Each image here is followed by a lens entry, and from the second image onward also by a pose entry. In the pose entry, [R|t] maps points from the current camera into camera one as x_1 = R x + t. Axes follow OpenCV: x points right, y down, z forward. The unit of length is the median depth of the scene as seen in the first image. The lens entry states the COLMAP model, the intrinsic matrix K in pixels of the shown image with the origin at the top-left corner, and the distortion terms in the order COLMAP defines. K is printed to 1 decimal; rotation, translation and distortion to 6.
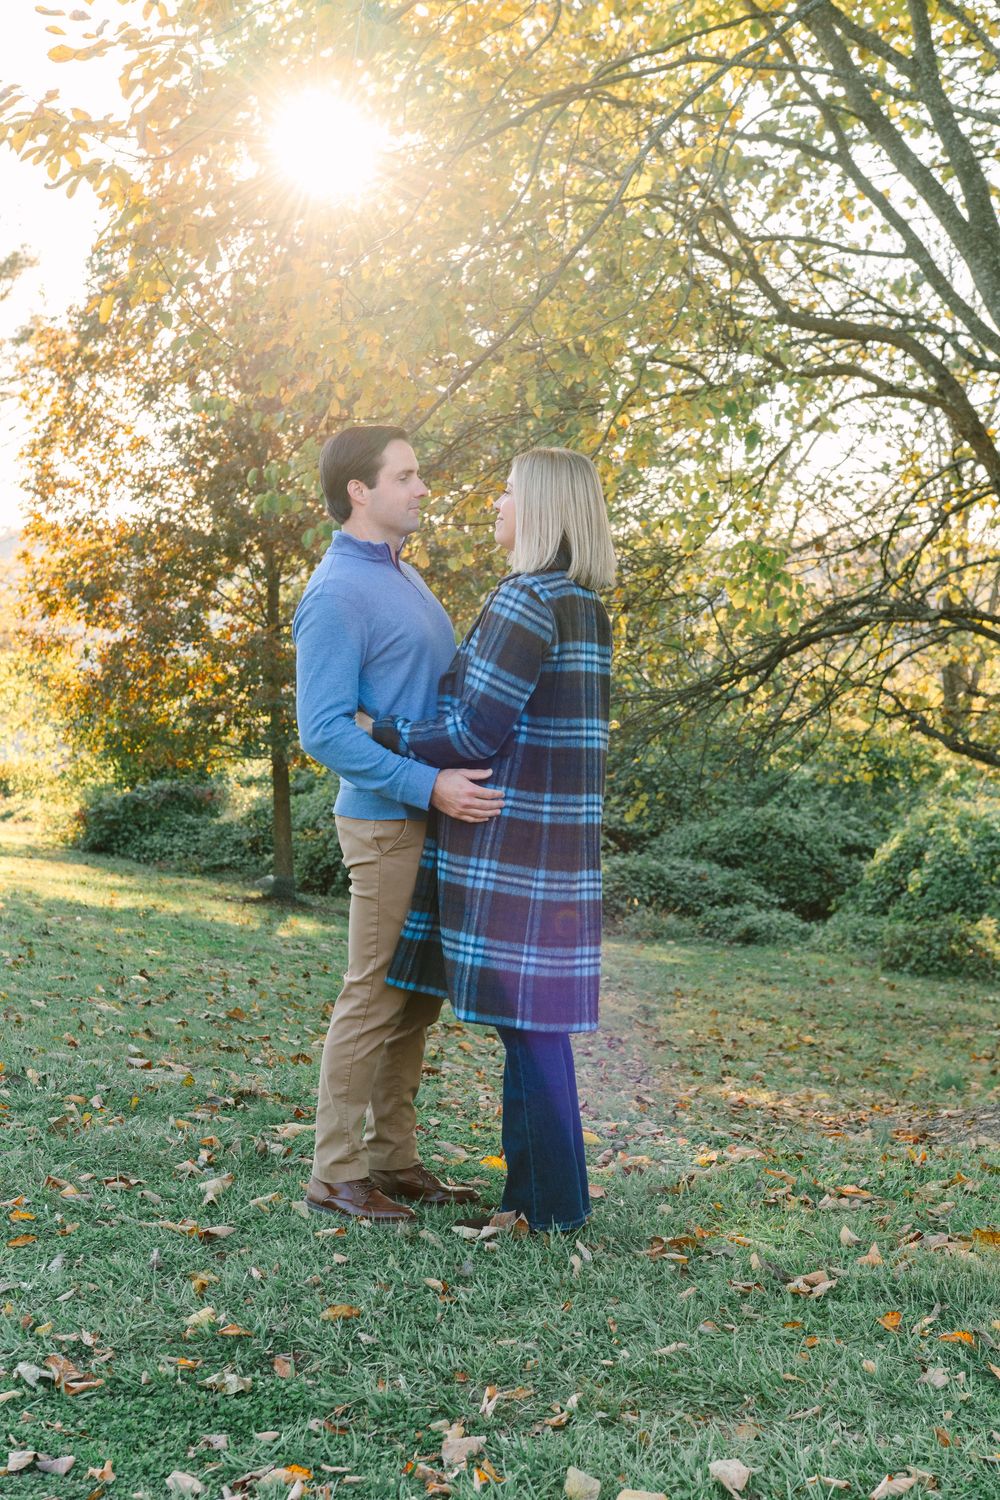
lens RADIAL K [[2385.6, 0, 499.7], [0, 2385.6, 747.2], [0, 0, 1]] dist [-0.027291, 0.000000]
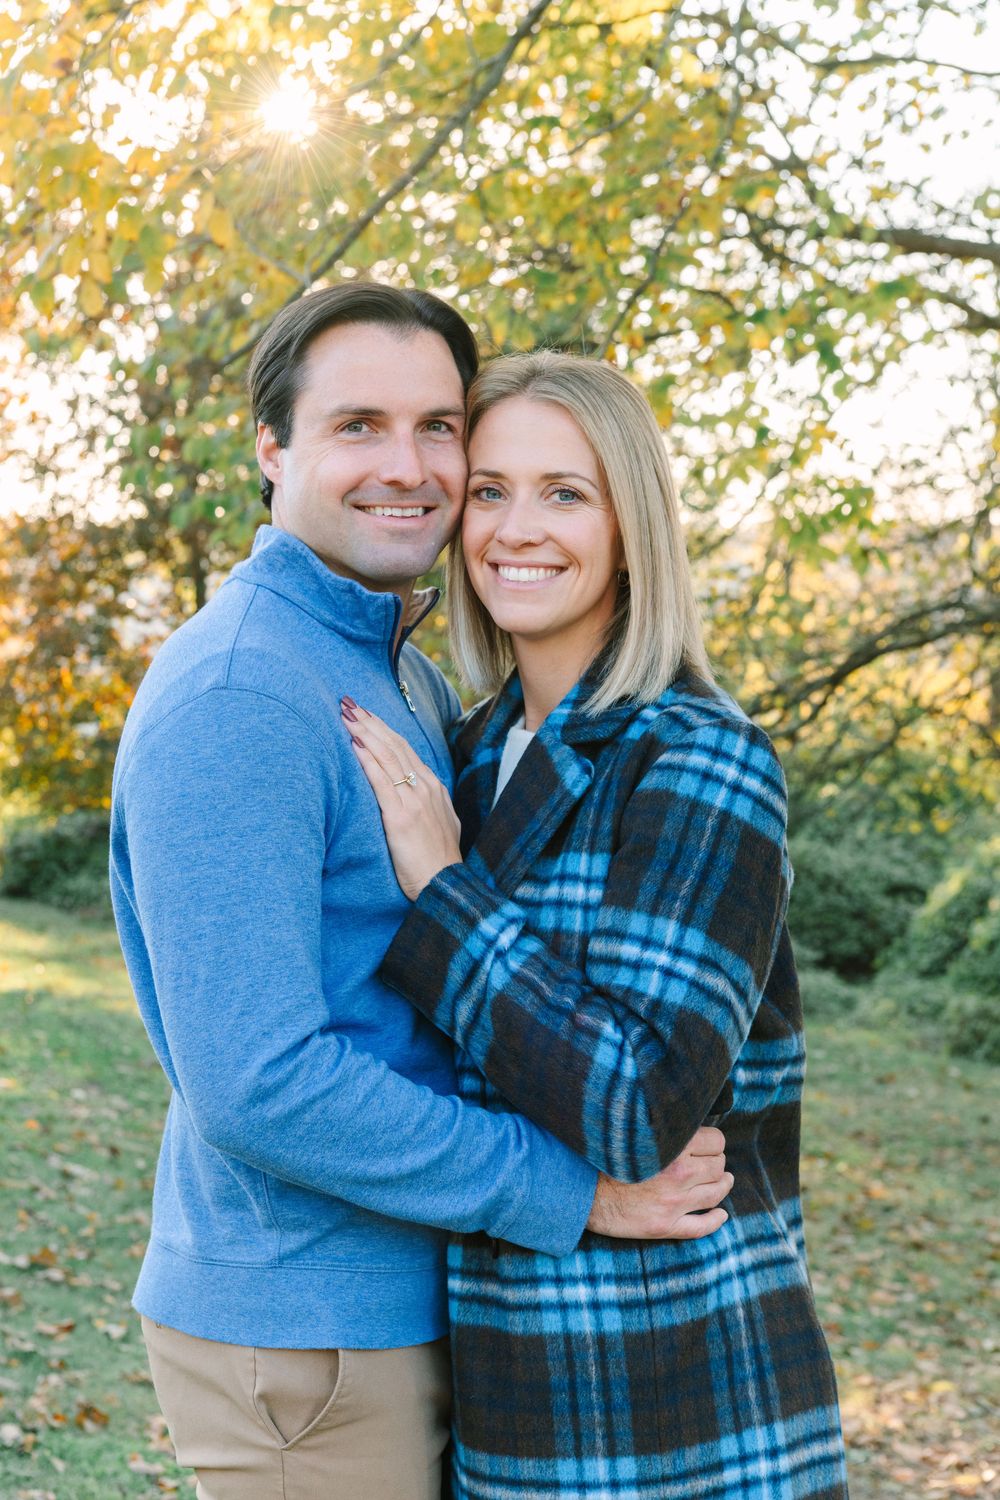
lens RADIAL K [[2387.9, 0, 500.8], [0, 2387.9, 753.8], [0, 0, 1]] dist [-0.006604, 0.000000]
pose [[0.999930, -0.011775, 0.001278, 0.007627], [0.011762, 0.999880, 0.010046, -0.017140], [-0.001396, -0.010030, 0.999949, 0.174124]]
